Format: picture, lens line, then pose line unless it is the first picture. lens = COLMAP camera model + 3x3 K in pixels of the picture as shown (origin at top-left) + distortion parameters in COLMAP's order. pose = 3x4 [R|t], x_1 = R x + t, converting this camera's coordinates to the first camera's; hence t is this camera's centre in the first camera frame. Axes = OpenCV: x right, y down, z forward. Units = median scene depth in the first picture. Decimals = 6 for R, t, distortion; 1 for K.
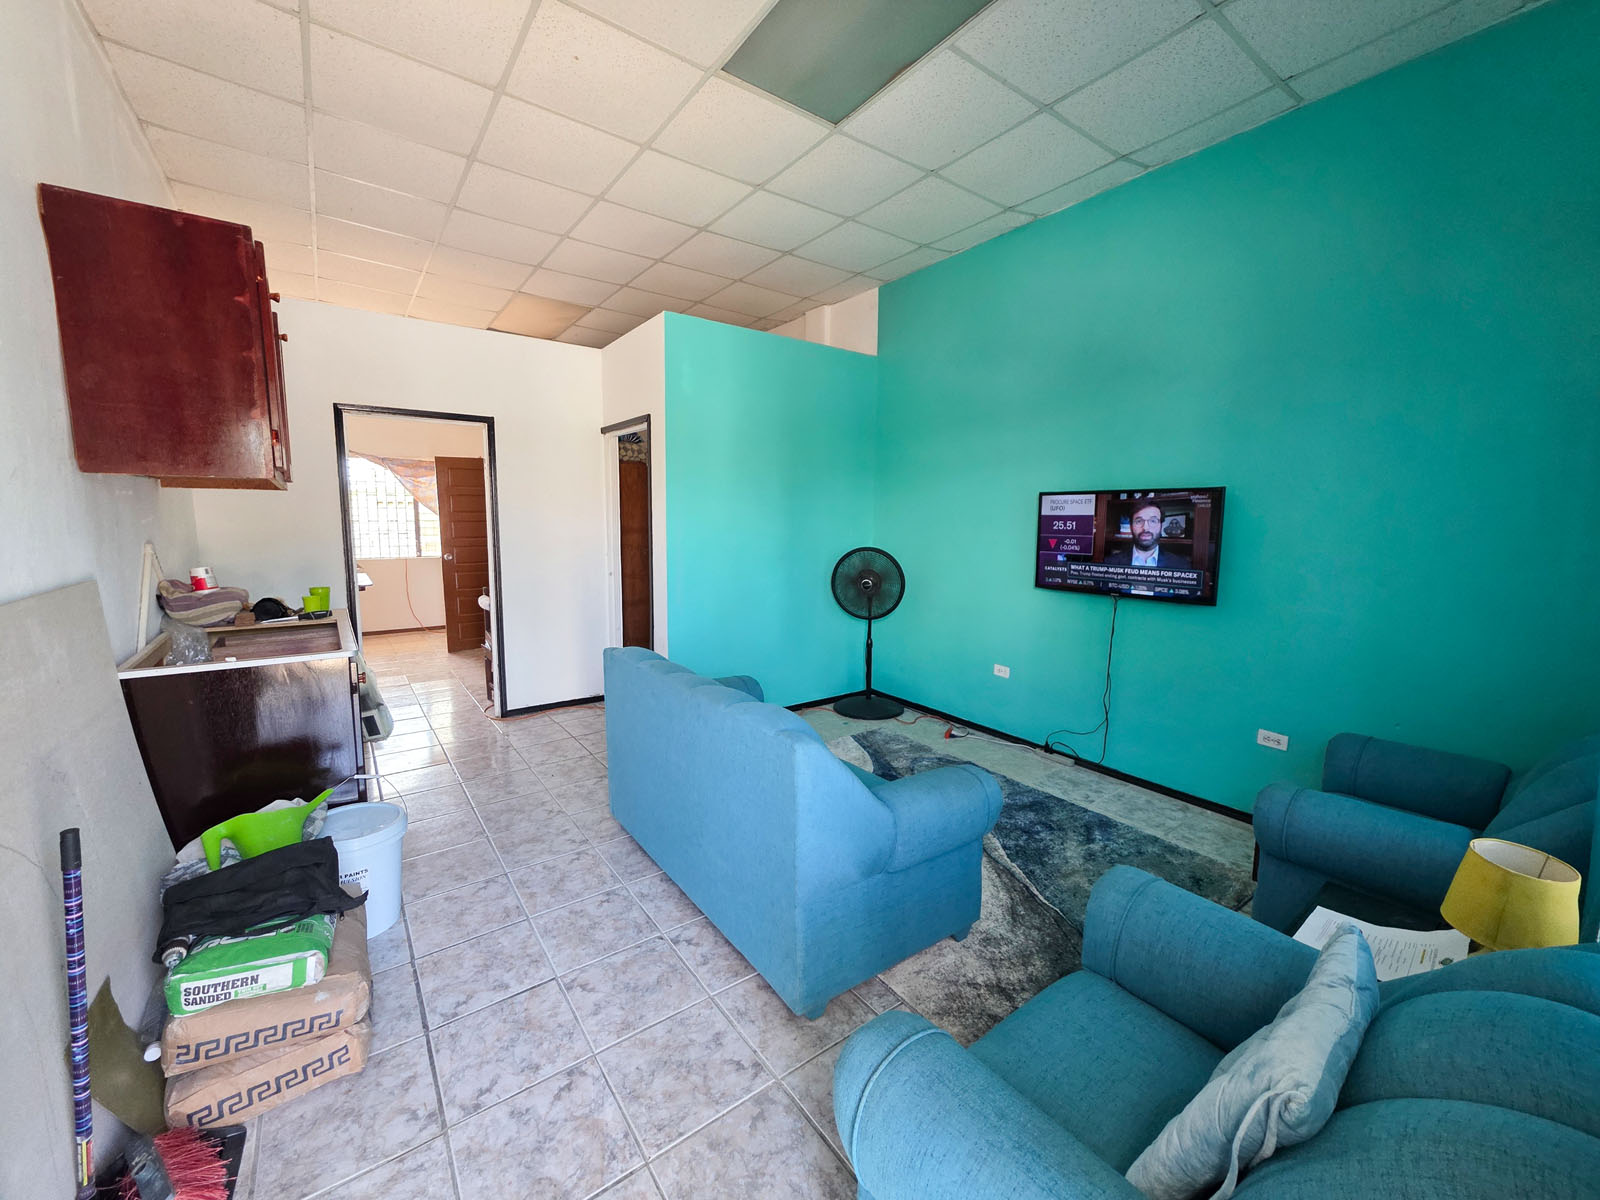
lens RADIAL K [[637.2, 0, 790.8], [0, 637.2, 598.5], [0, 0, 1]] dist [0.002385, -0.000351]
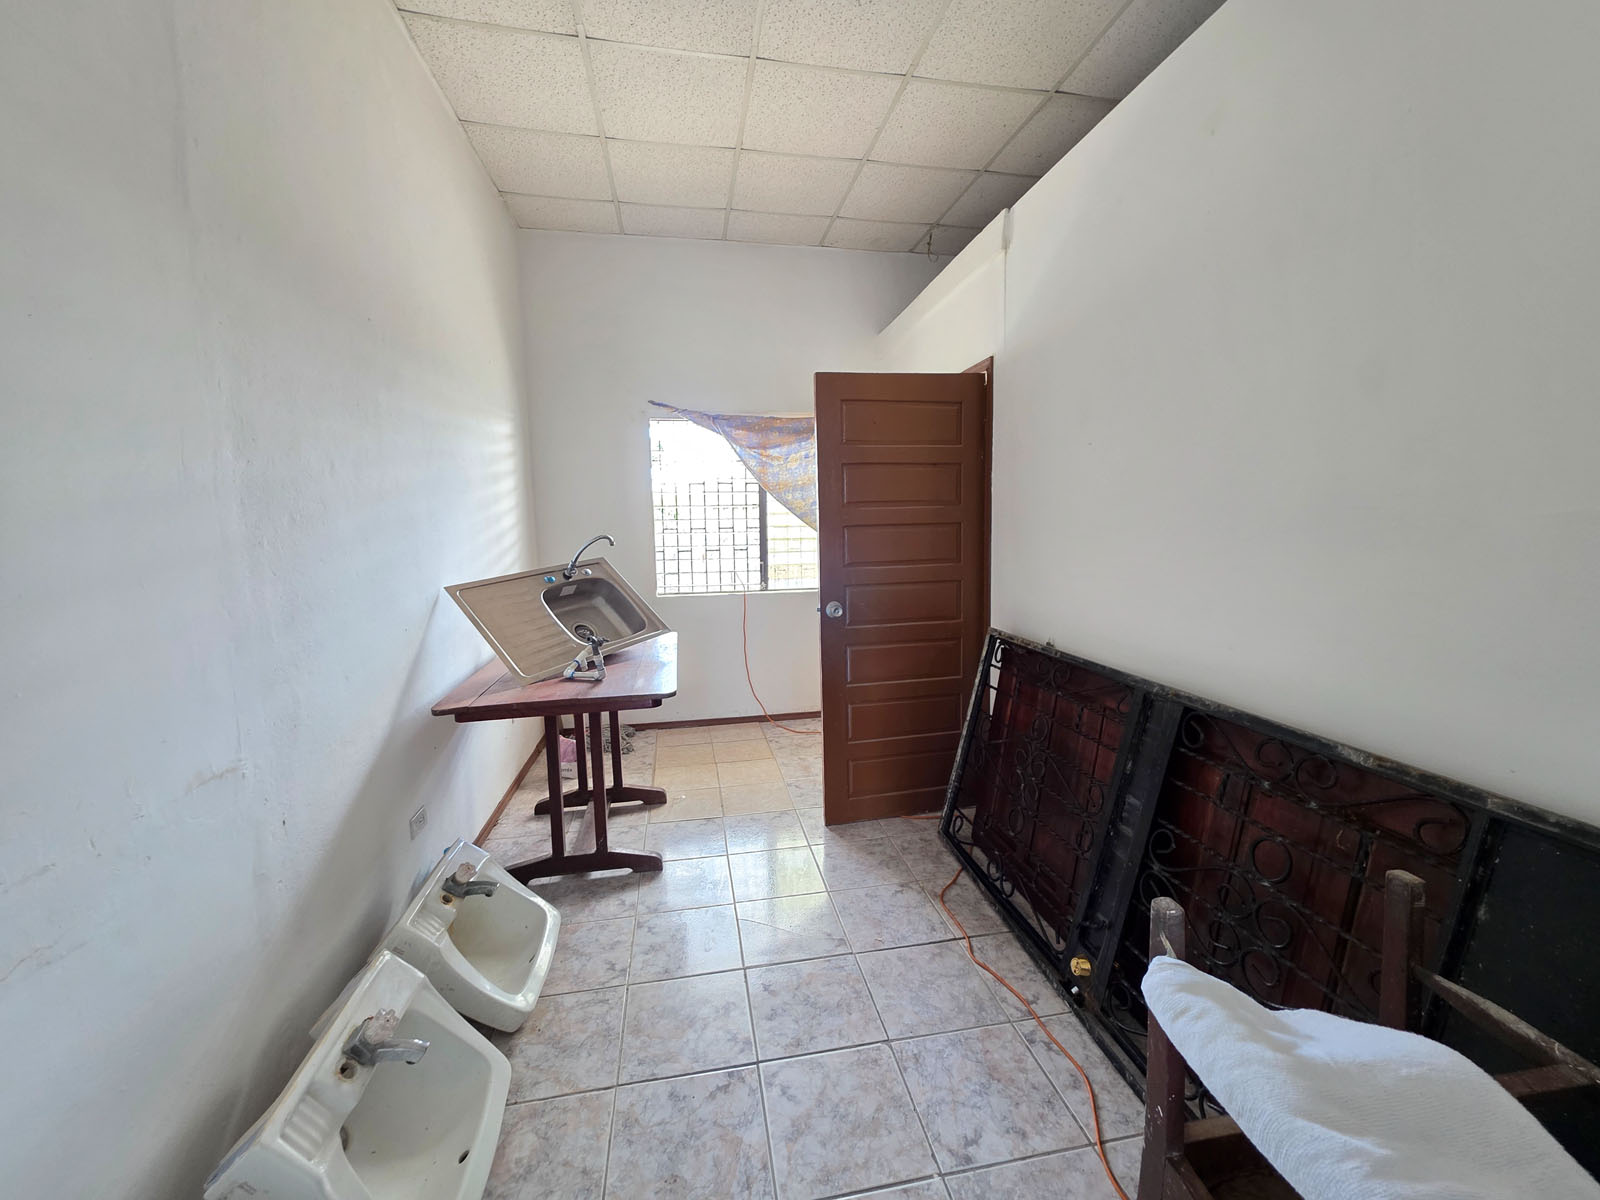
lens RADIAL K [[637.2, 0, 801.8], [0, 637.2, 598.0], [0, 0, 1]] dist [0.002385, -0.000351]
pose [[0.905998, 0.025702, -0.422501, -0.339399], [-0.027625, 0.999617, 0.001573, -0.065633], [0.422379, 0.010247, 0.906361, 0.542336]]
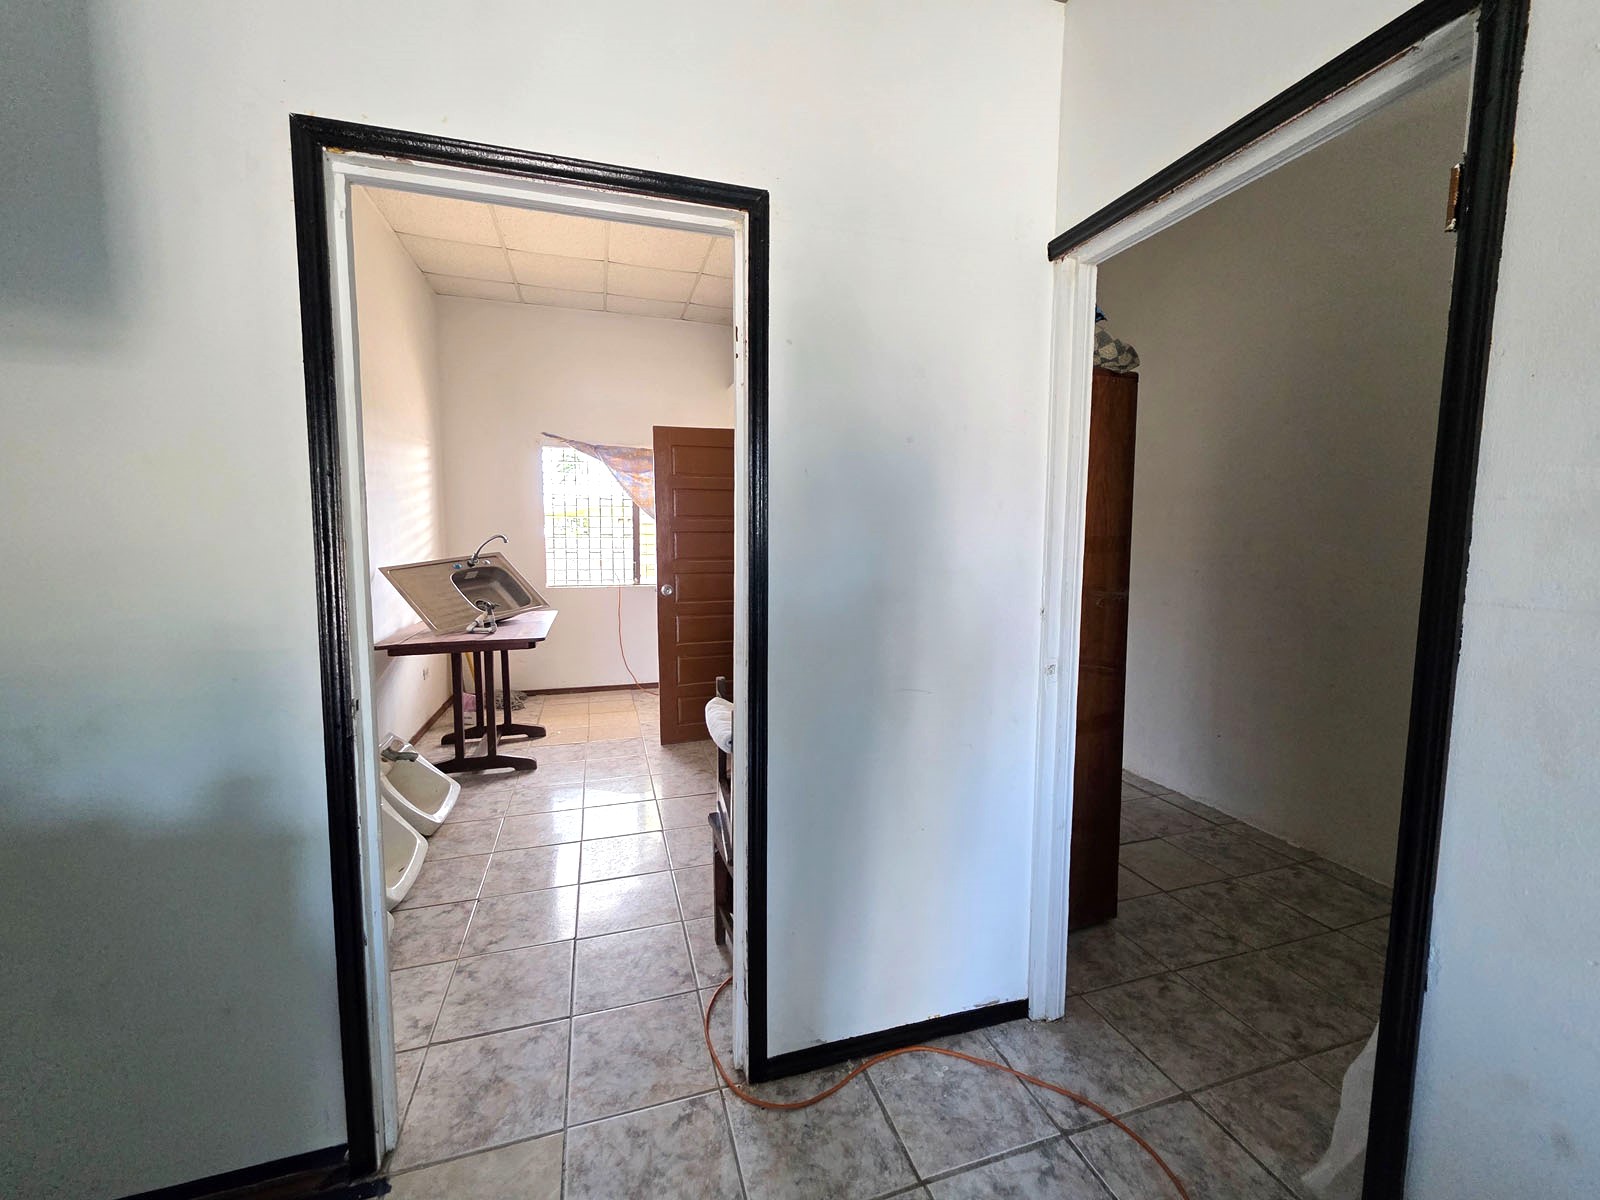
lens RADIAL K [[637.2, 0, 797.2], [0, 637.2, 597.0], [0, 0, 1]] dist [0.002385, -0.000351]
pose [[0.948914, 0.024265, -0.314602, -0.200571], [-0.034922, 0.998990, -0.028280, -0.040371], [0.313598, 0.037822, 0.948802, 0.409483]]
